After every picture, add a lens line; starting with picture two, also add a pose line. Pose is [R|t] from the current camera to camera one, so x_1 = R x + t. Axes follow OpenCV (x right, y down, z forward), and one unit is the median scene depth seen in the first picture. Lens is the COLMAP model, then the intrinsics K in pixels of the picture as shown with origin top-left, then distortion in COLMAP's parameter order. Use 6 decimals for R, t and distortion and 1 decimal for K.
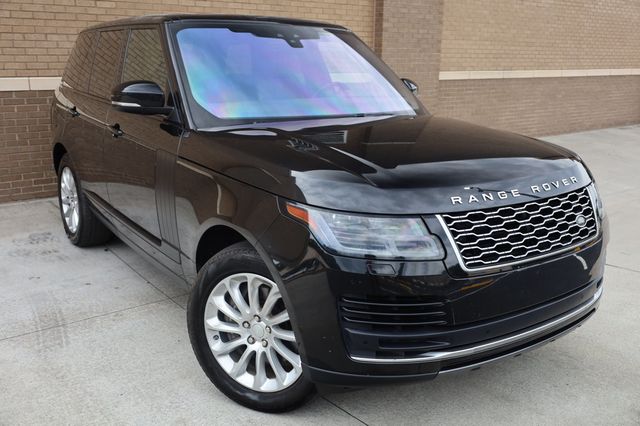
lens RADIAL K [[636.8, 0, 319.0], [0, 636.8, 214.2], [0, 0, 1]] dist [-0.001755, 0.000000]
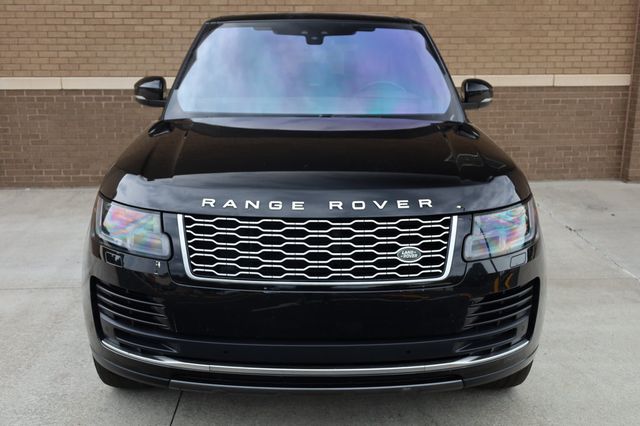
lens RADIAL K [[636.8, 0, 317.0], [0, 636.8, 216.9], [0, 0, 1]] dist [-0.001755, 0.000000]
pose [[0.784609, 0.128422, -0.606544, 0.912405], [-0.131489, 0.990525, 0.039632, -0.059463], [0.605887, 0.048658, 0.794061, 0.356835]]
